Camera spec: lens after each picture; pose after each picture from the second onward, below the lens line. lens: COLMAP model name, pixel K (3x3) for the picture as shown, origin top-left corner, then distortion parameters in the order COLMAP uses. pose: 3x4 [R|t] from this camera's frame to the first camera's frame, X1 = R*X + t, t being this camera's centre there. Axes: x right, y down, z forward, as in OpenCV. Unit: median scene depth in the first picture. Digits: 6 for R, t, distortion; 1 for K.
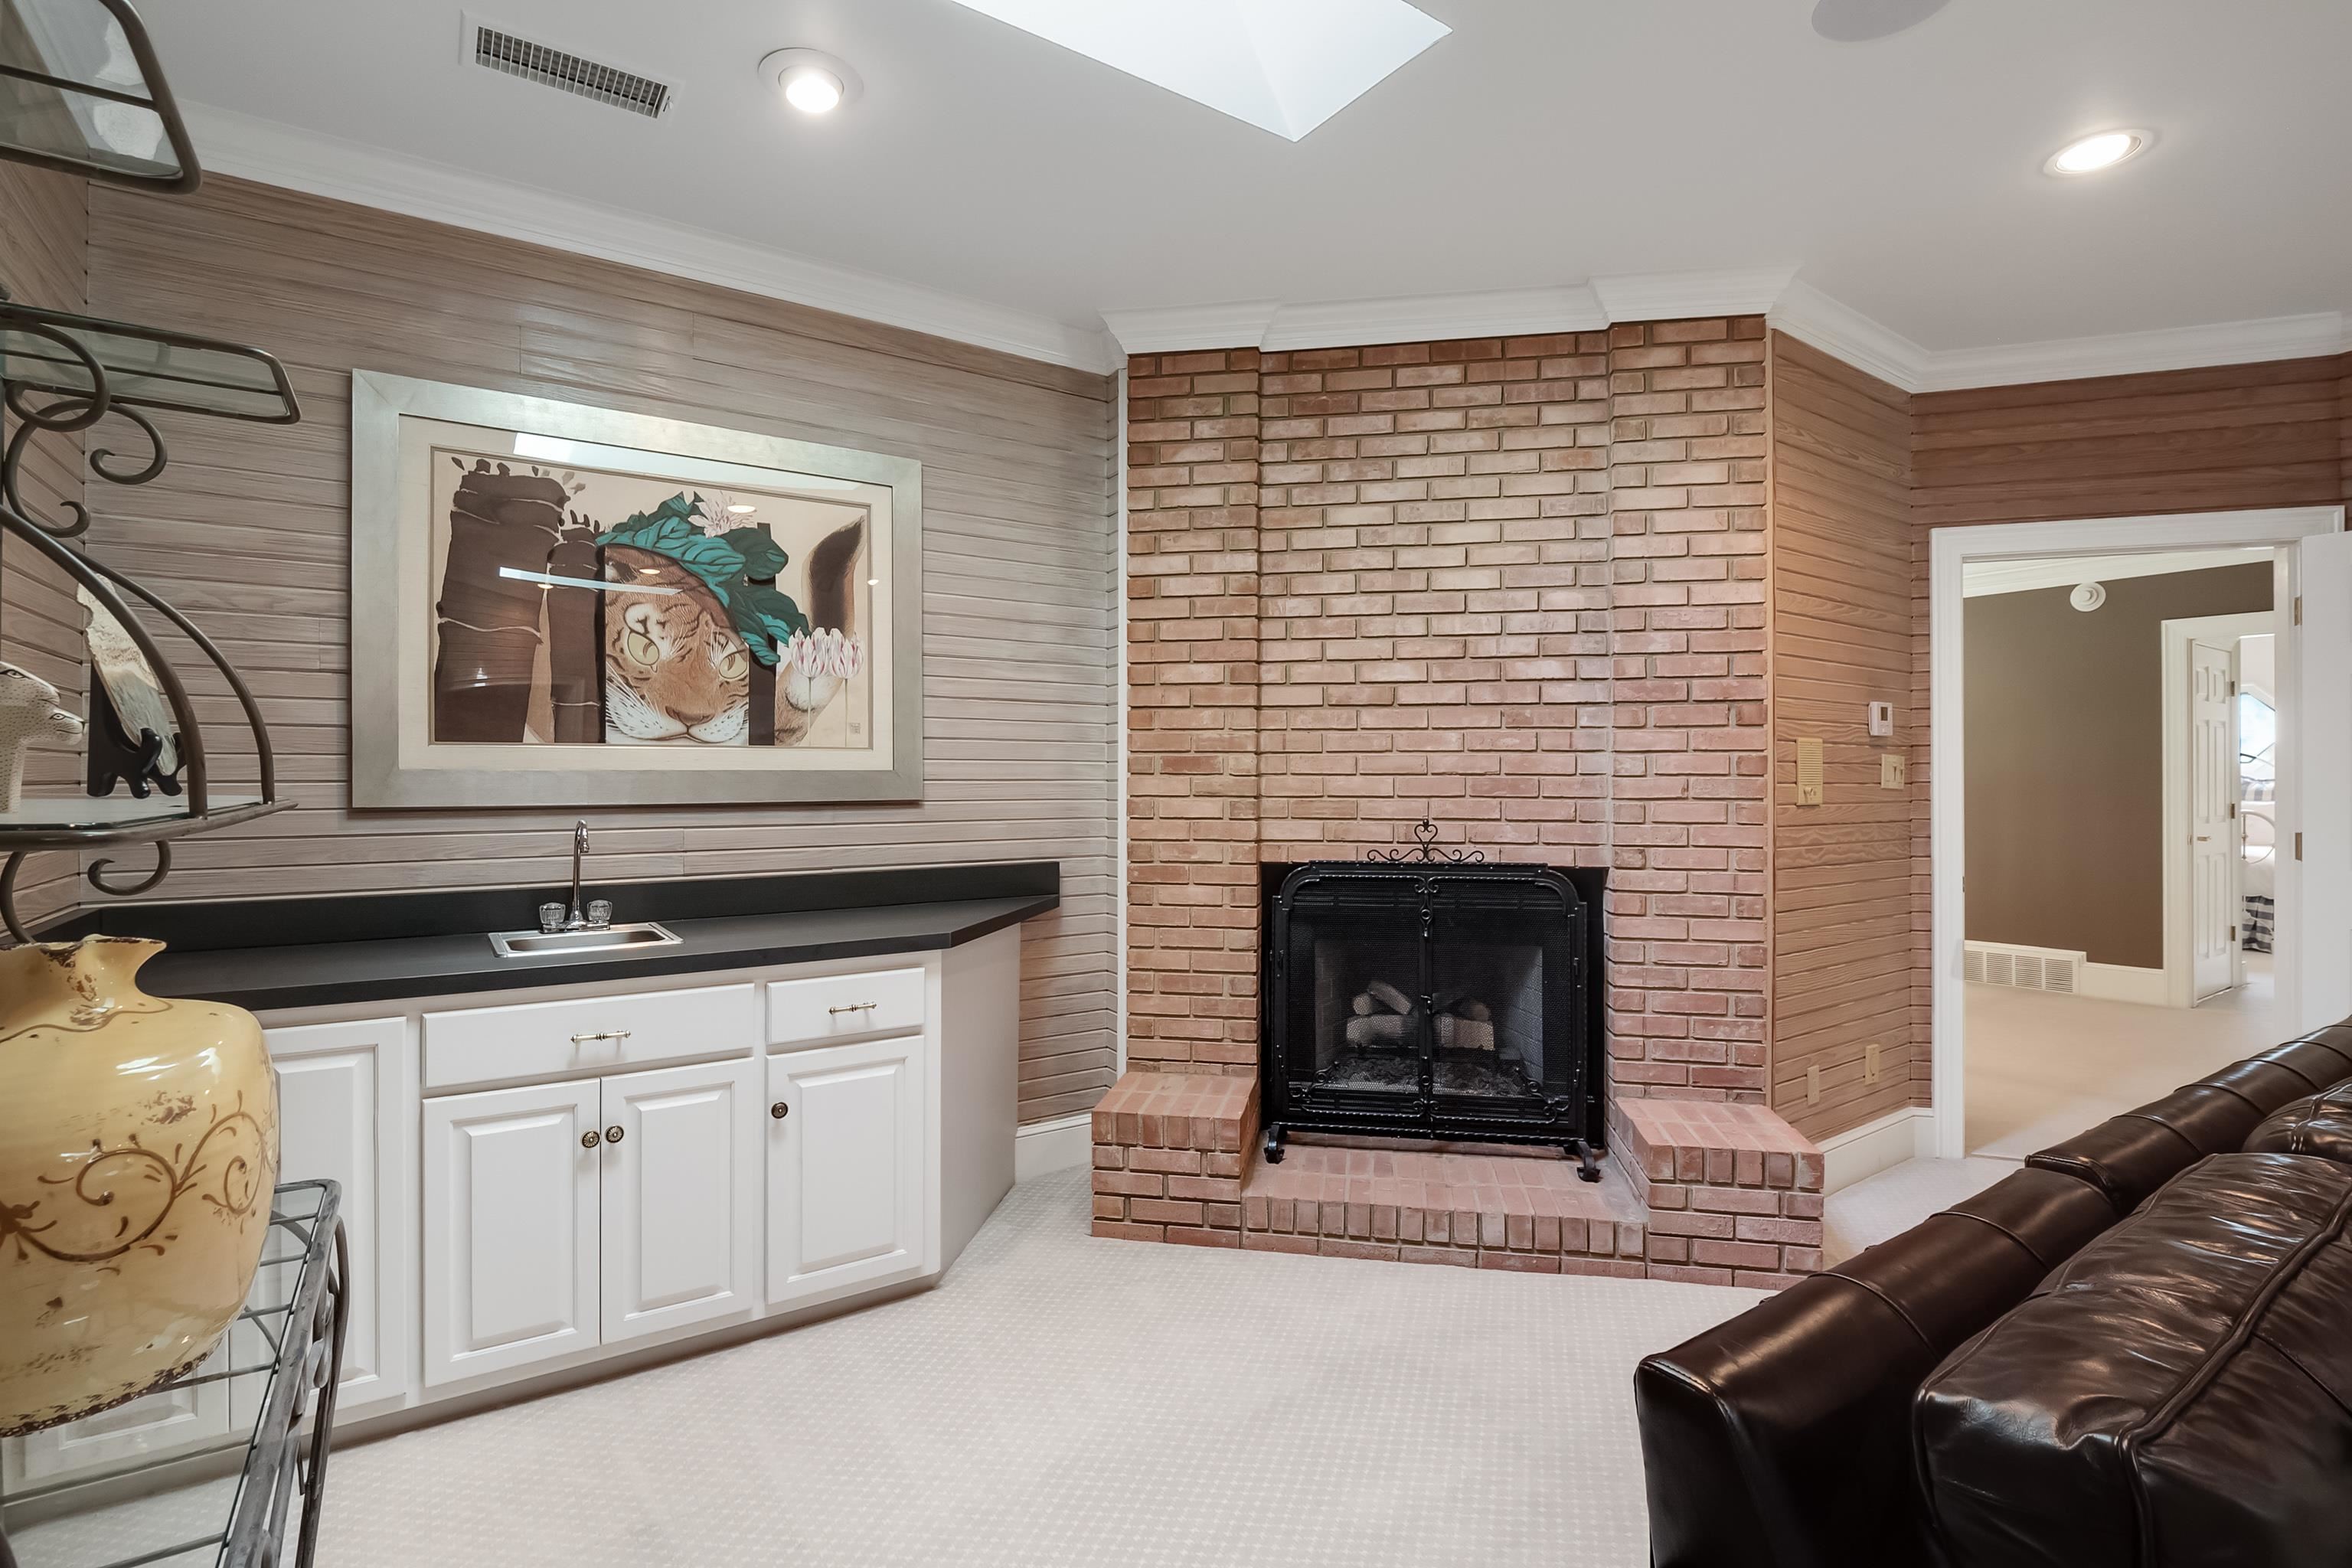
lens RADIAL K [[1111.1, 0, 1180.3], [0, 1111.1, 782.5], [0, 0, 1]] dist [-0.011869, -0.000339]
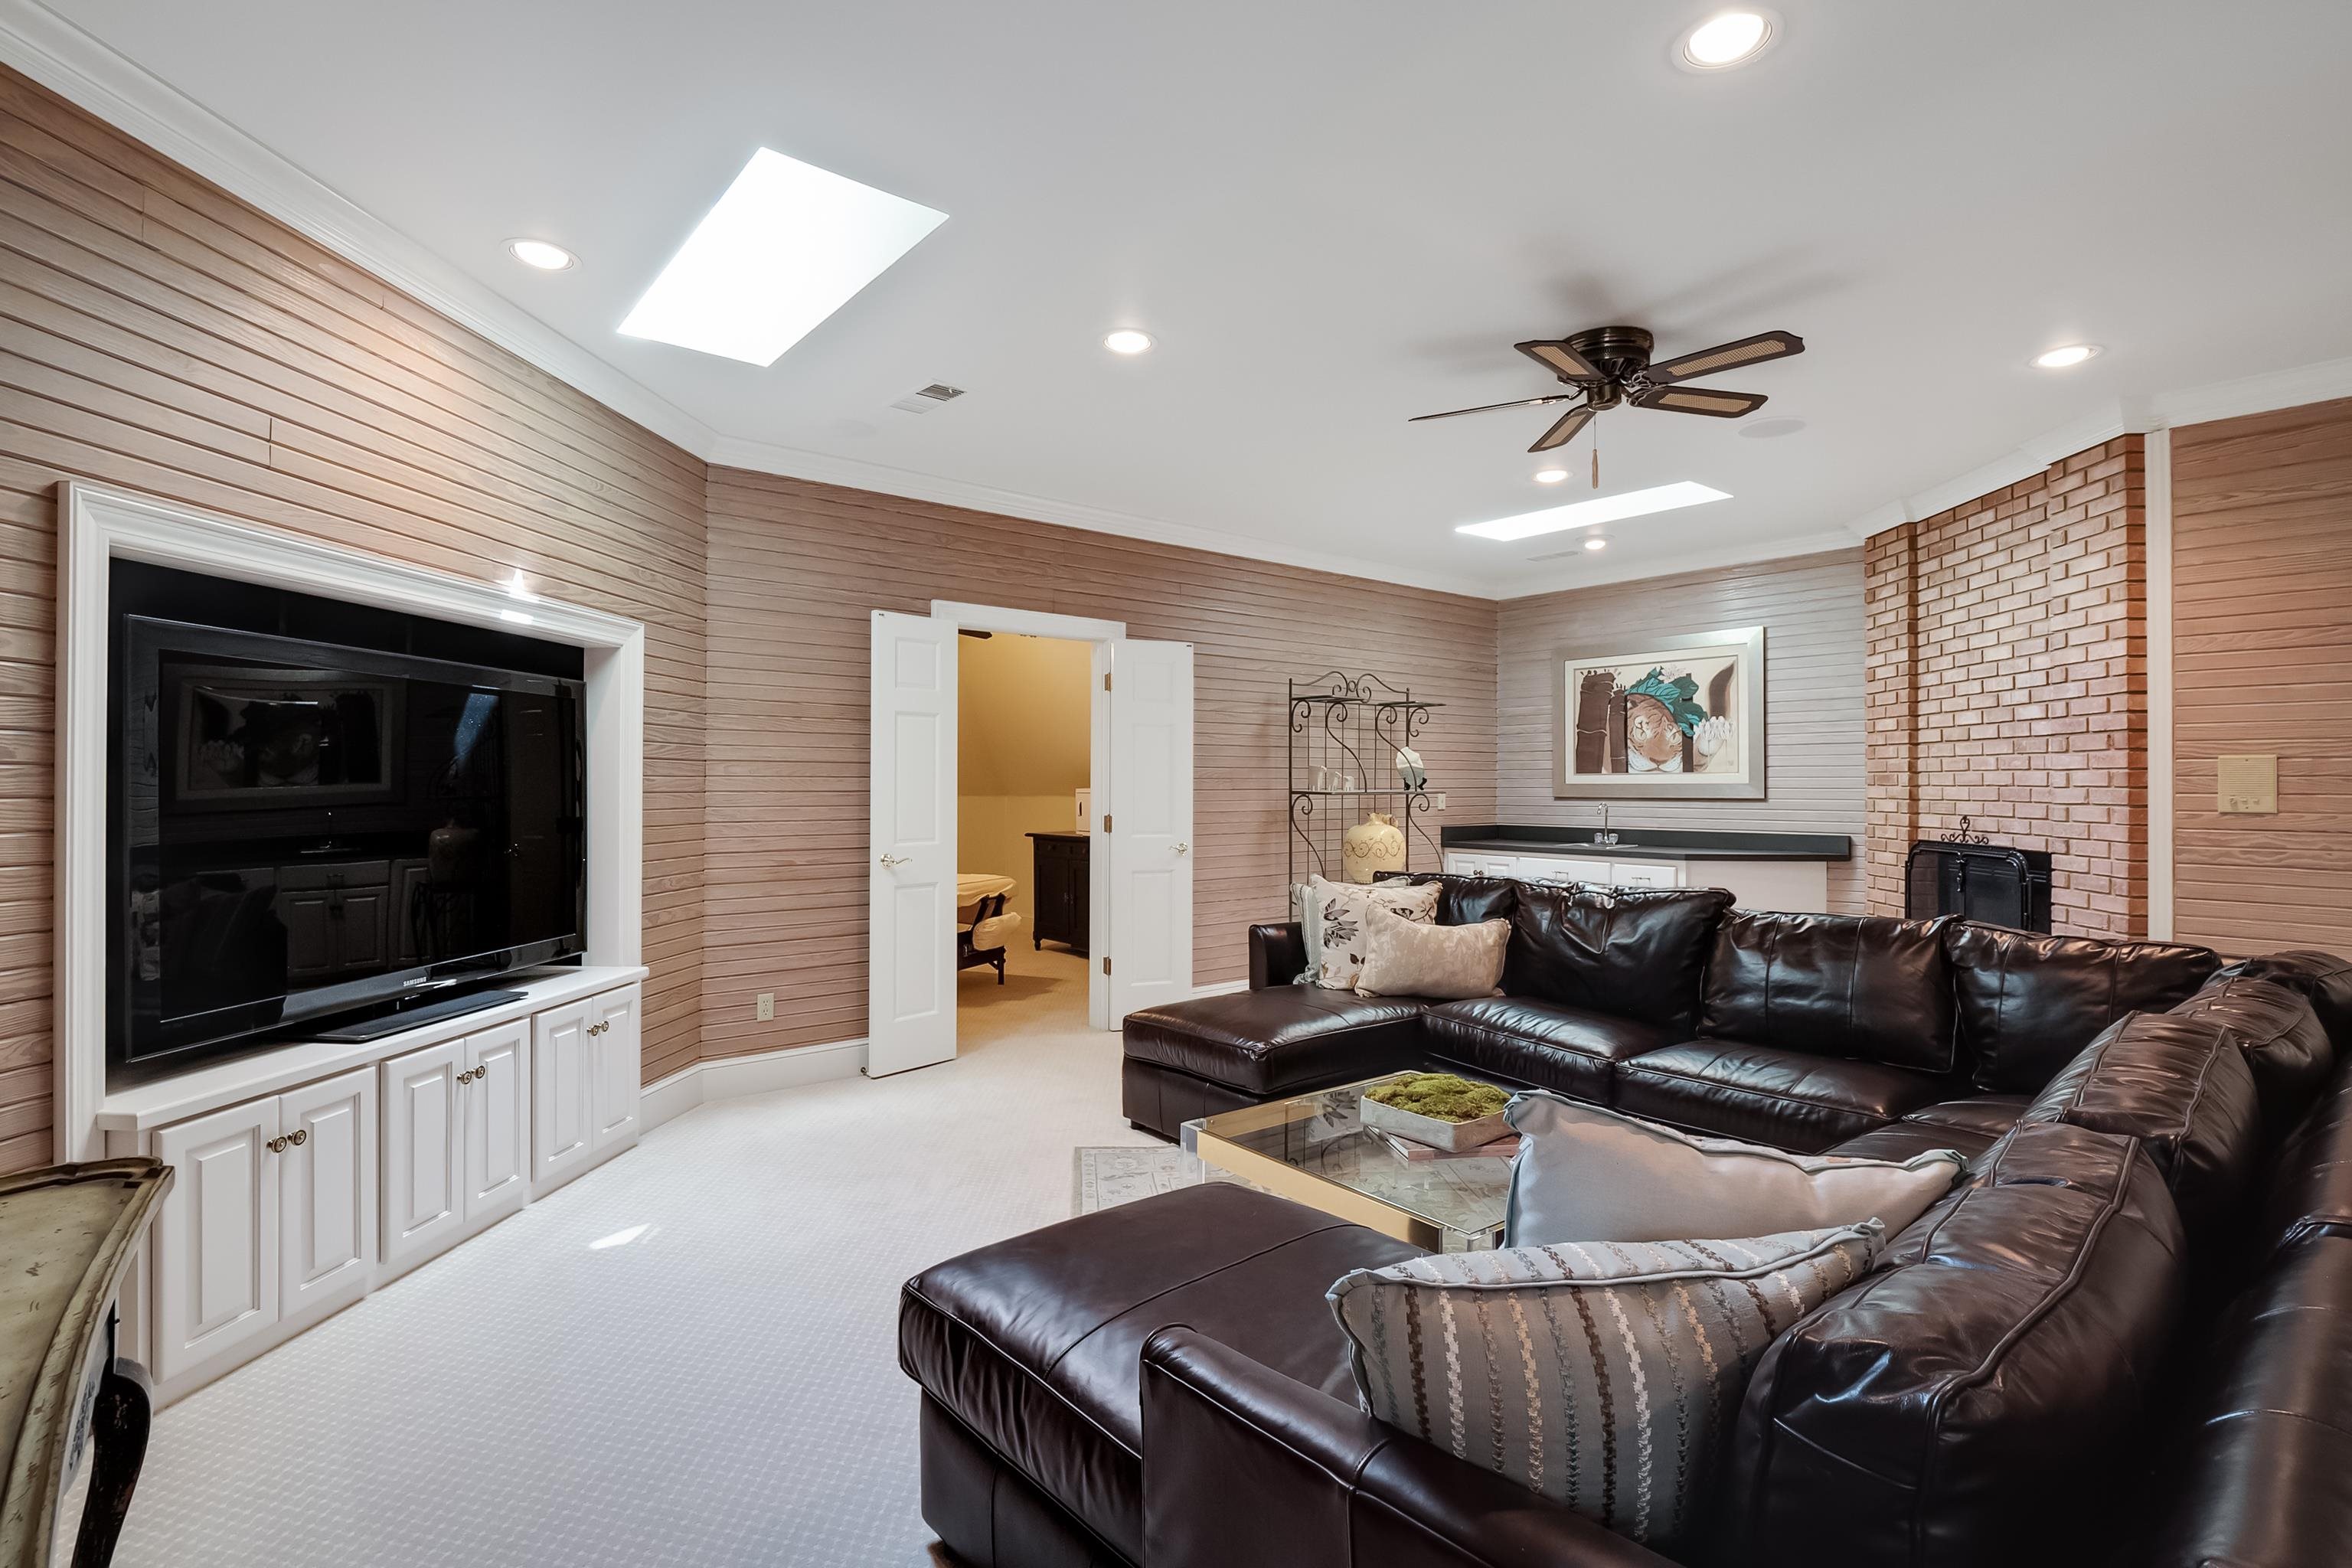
lens RADIAL K [[1111.1, 0, 1177.2], [0, 1111.1, 782.3], [0, 0, 1]] dist [-0.011869, -0.000339]
pose [[0.094224, -0.000632, -0.995551, 1.688903], [-0.002631, 0.999996, -0.000883, -0.008295], [0.995548, 0.002703, 0.094222, -0.231127]]
